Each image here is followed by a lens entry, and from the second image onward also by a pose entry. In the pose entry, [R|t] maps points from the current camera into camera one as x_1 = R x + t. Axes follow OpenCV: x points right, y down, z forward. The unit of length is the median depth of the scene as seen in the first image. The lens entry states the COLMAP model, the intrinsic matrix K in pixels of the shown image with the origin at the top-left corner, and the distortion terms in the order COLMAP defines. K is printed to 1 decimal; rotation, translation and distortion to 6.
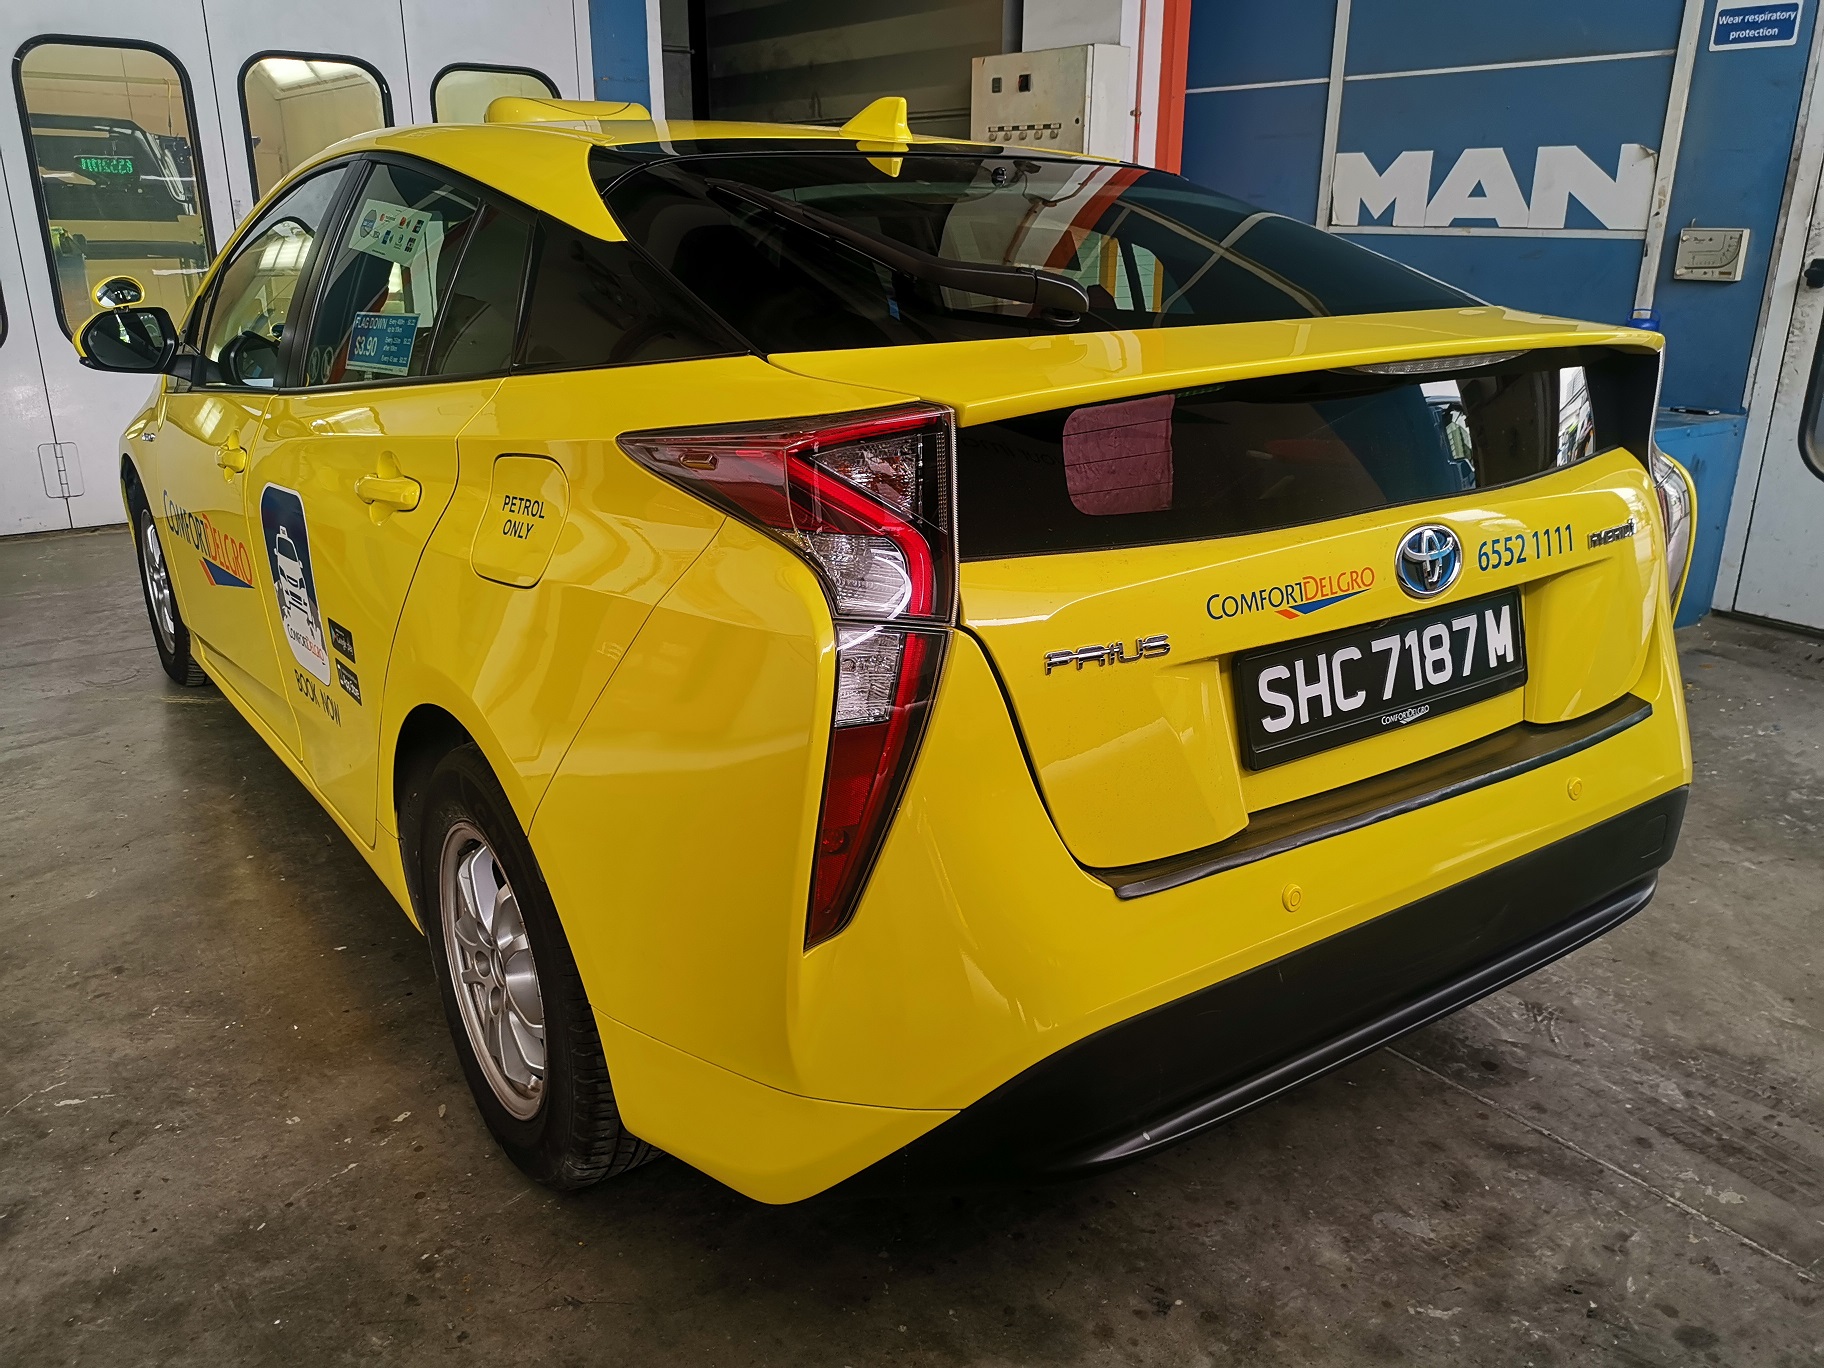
lens RADIAL K [[1424.1, 0, 912.0], [0, 1424.1, 684.0], [0, 0, 1]] dist [0.045698, -0.052079]
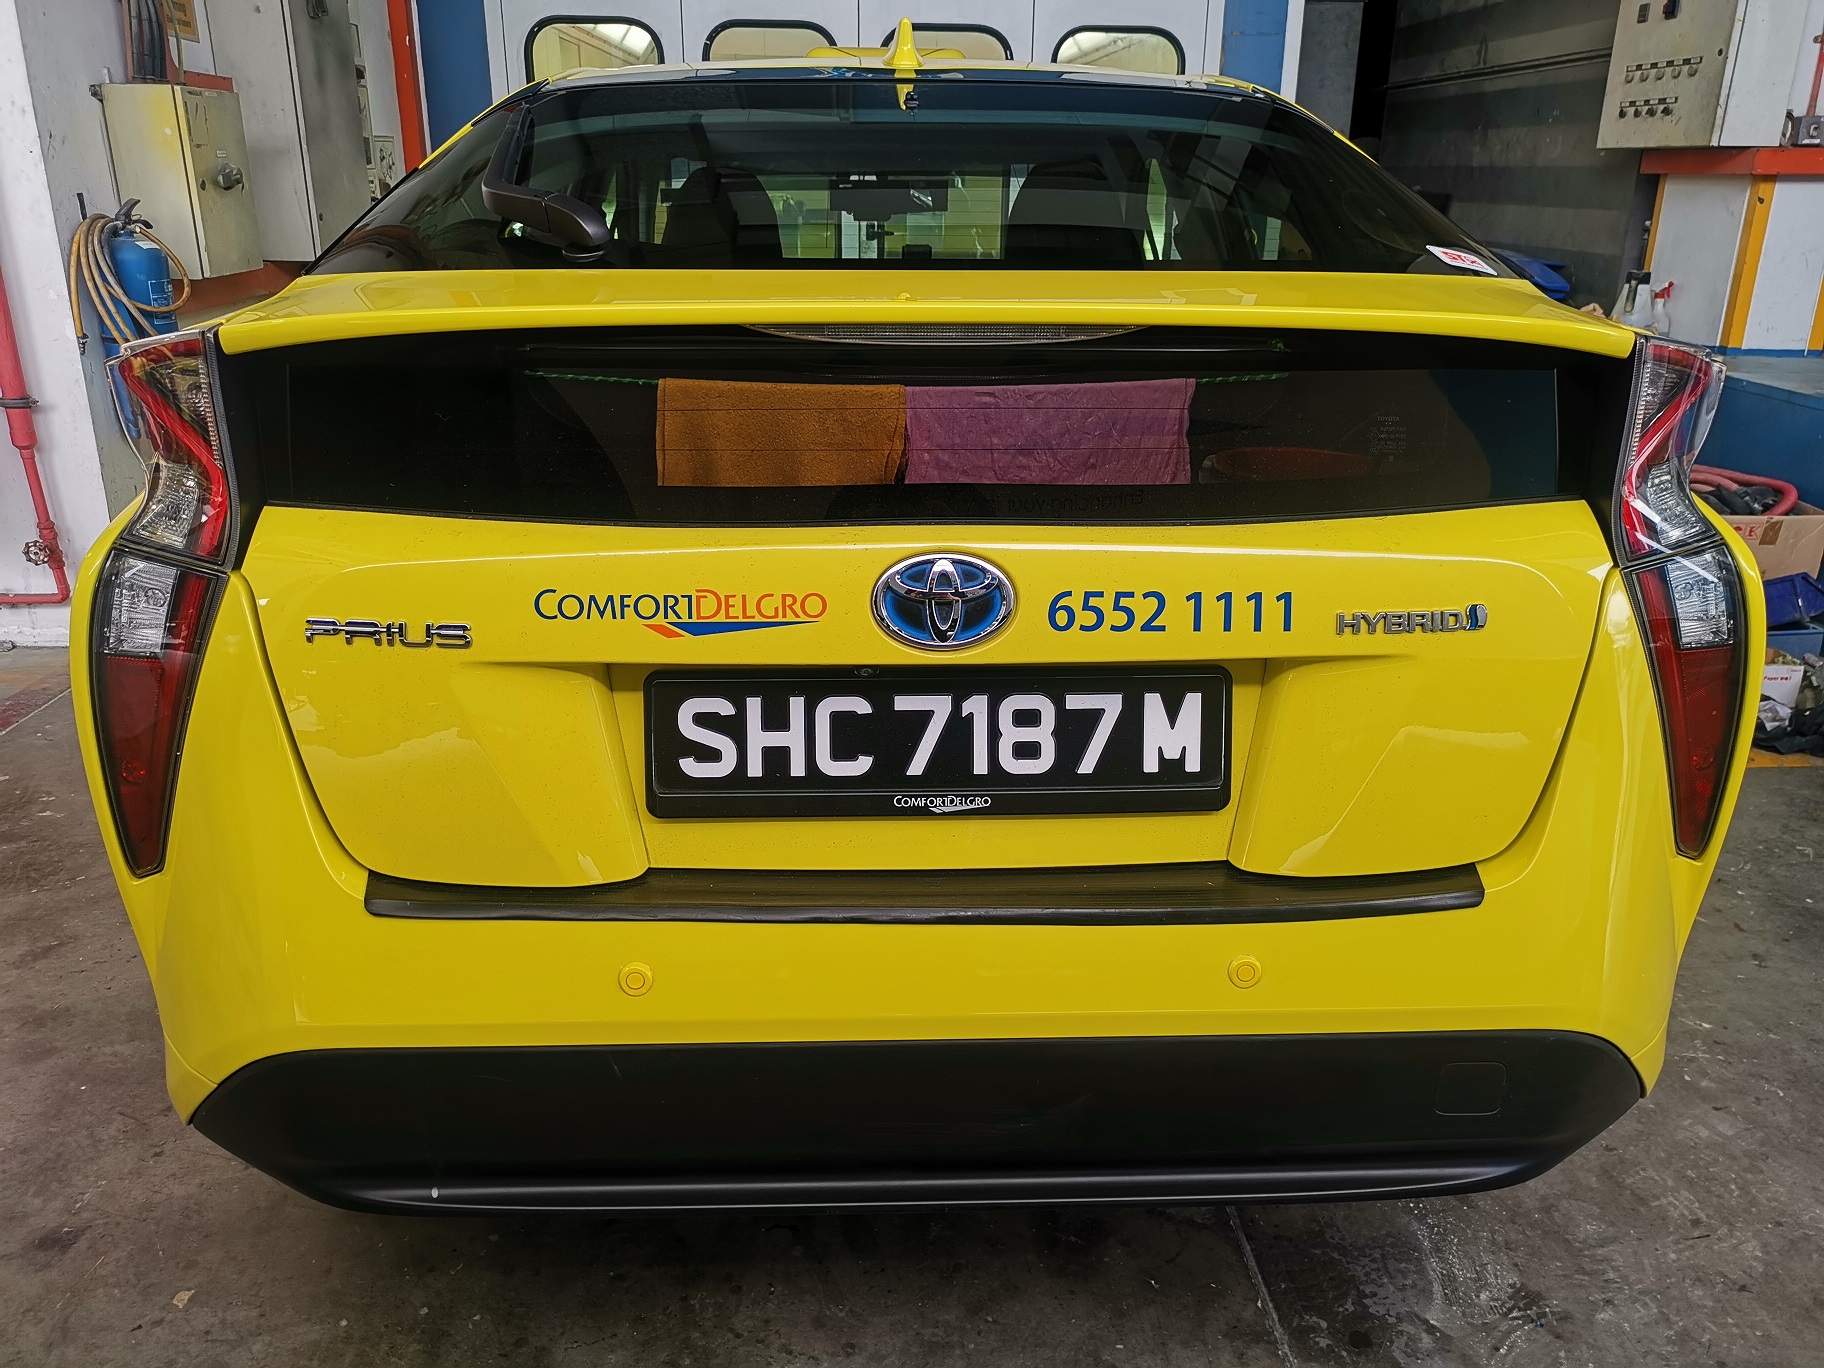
lens RADIAL K [[1440.9, 0, 912.0], [0, 1440.9, 684.0], [0, 0, 1]] dist [0.019725, -0.000445]
pose [[0.838881, 0.186139, -0.511499, 0.735654], [-0.178366, 0.981830, 0.064770, -0.089273], [0.514261, 0.036900, 0.856839, 0.350890]]
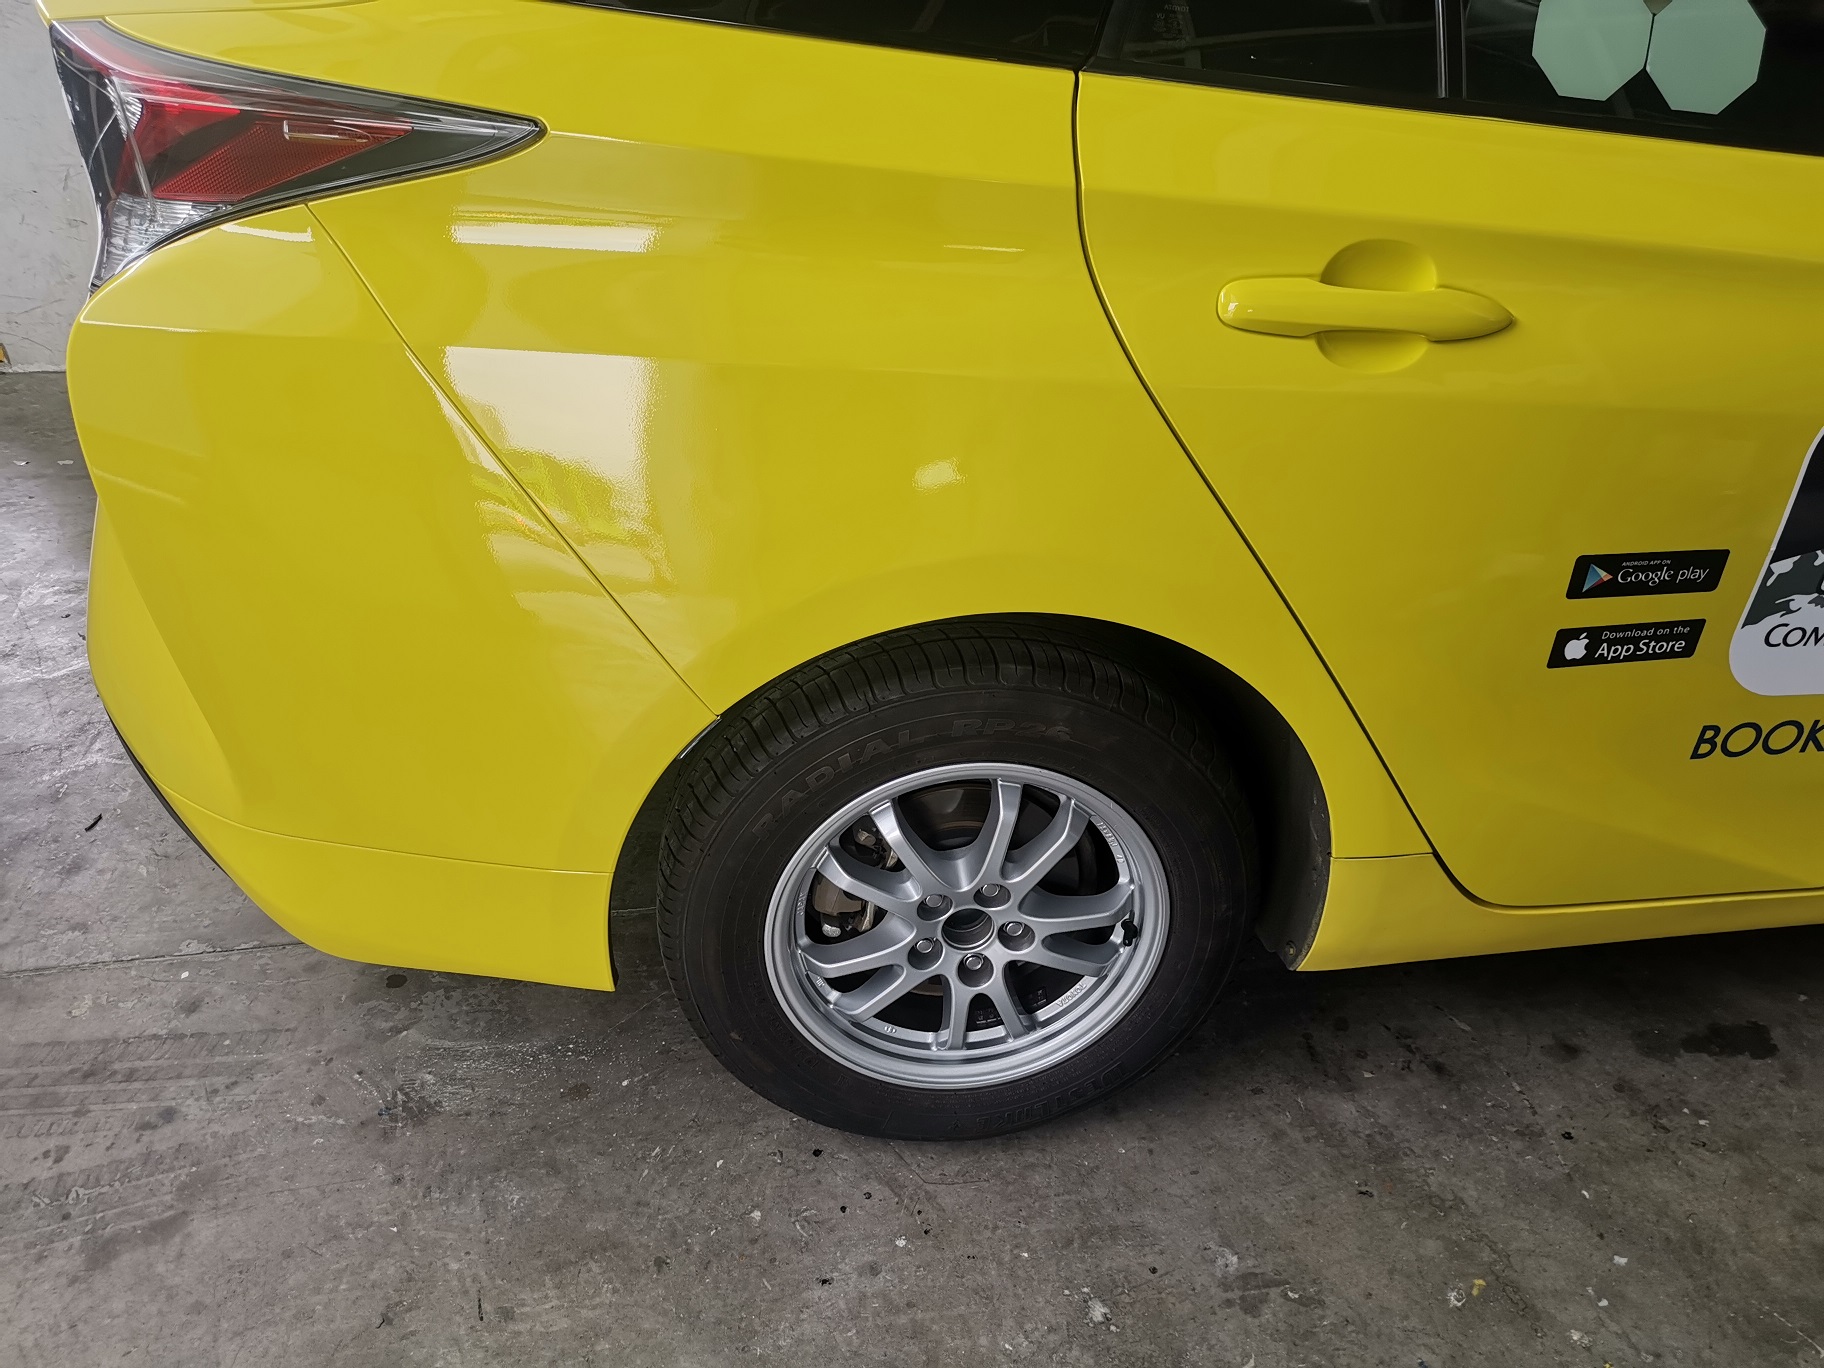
lens RADIAL K [[1418.8, 0, 912.0], [0, 1418.8, 684.0], [0, 0, 1]] dist [0.054950, -0.051354]
pose [[-0.464419, 0.458440, -0.757725, 1.118589], [-0.273833, 0.739331, 0.615147, -0.597797], [0.842218, 0.493176, -0.217823, 1.871735]]
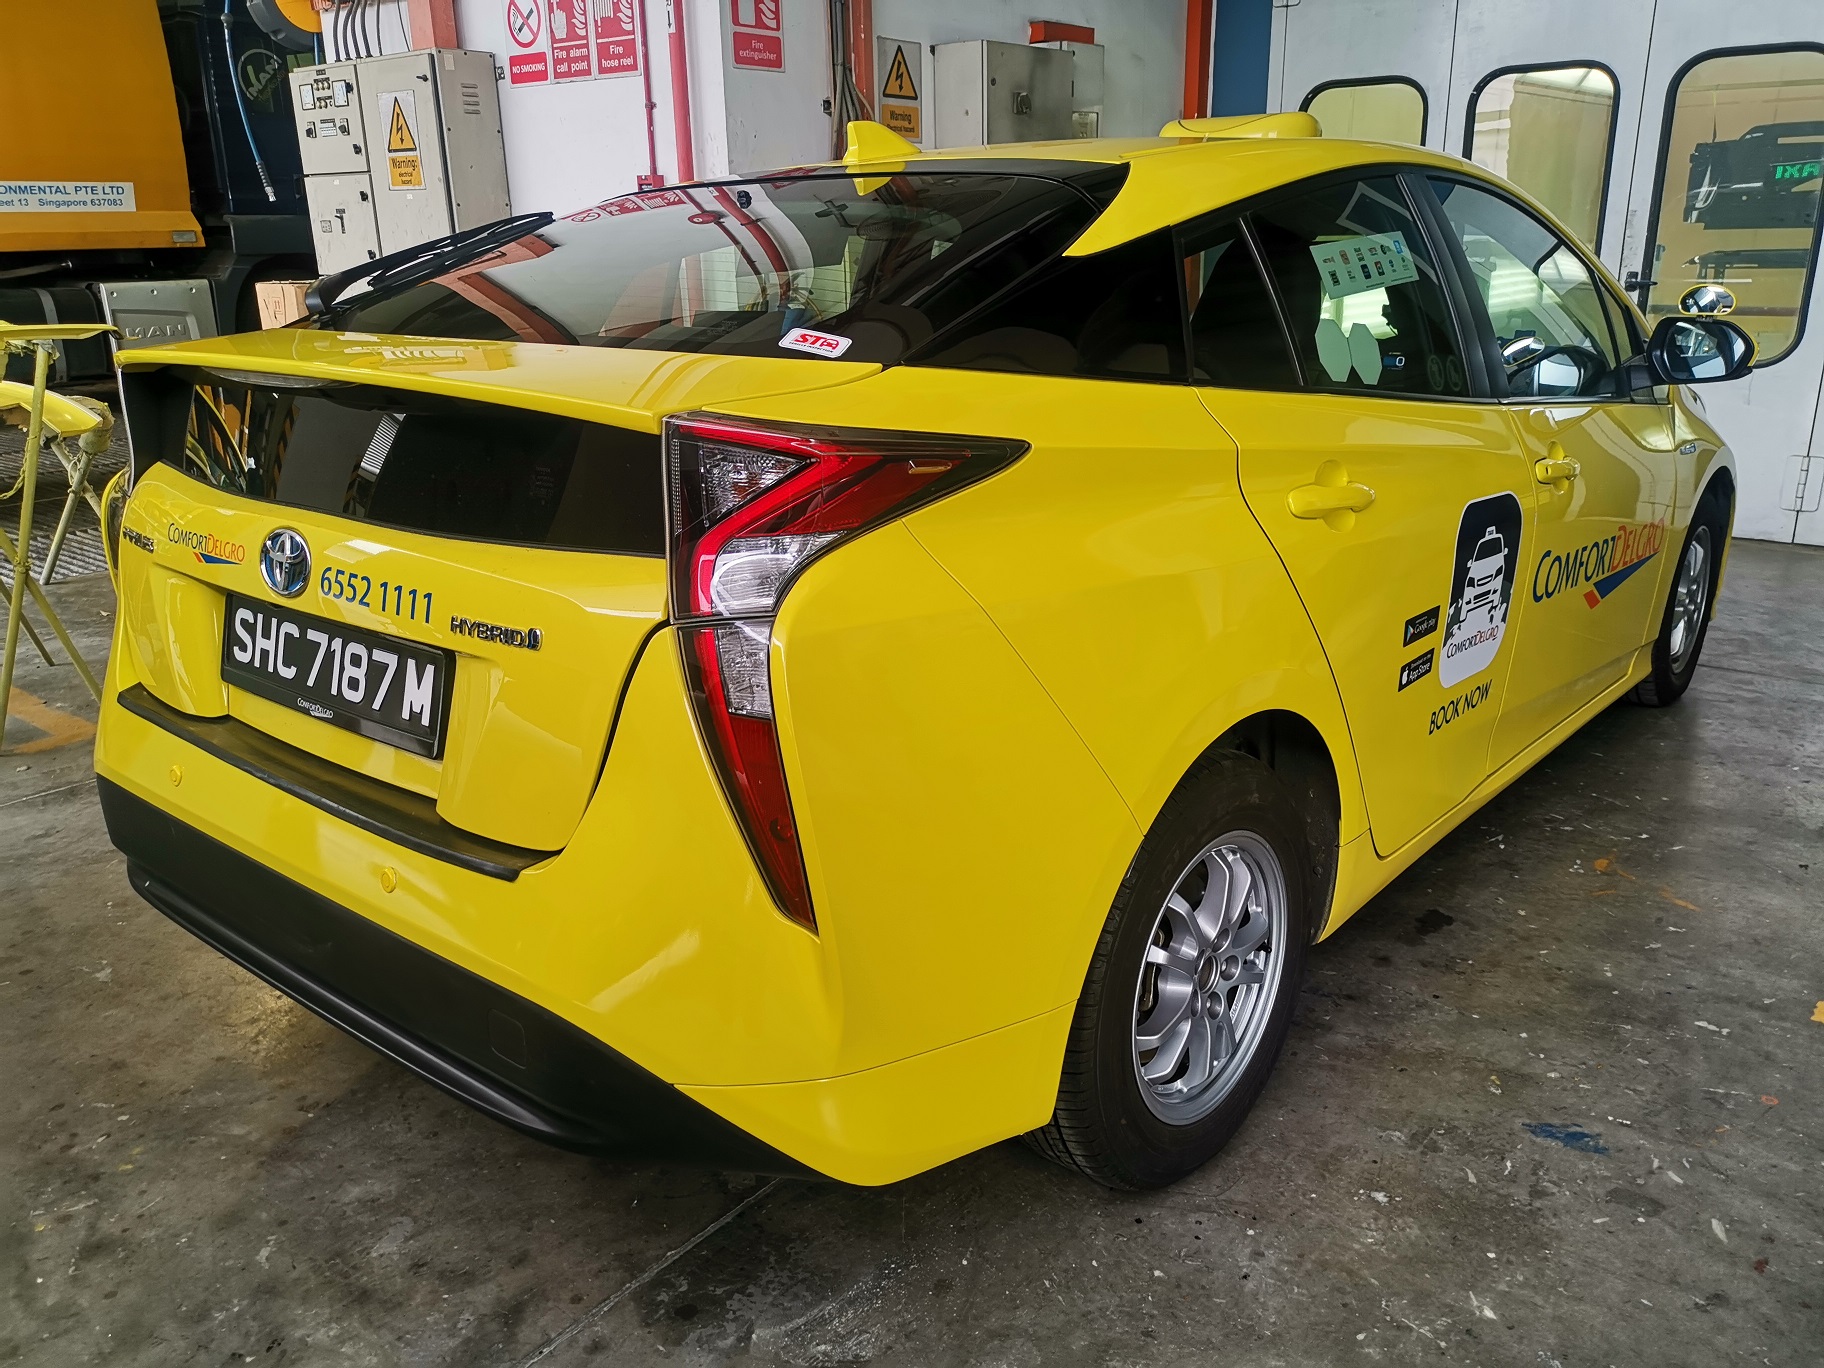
lens RADIAL K [[1418.8, 0, 912.0], [0, 1418.8, 684.0], [0, 0, 1]] dist [0.054950, -0.051354]
pose [[0.250271, 0.286870, -0.924700, 1.488747], [-0.288167, 0.933880, 0.211725, -0.361610], [0.924296, 0.213480, 0.316390, 1.110413]]
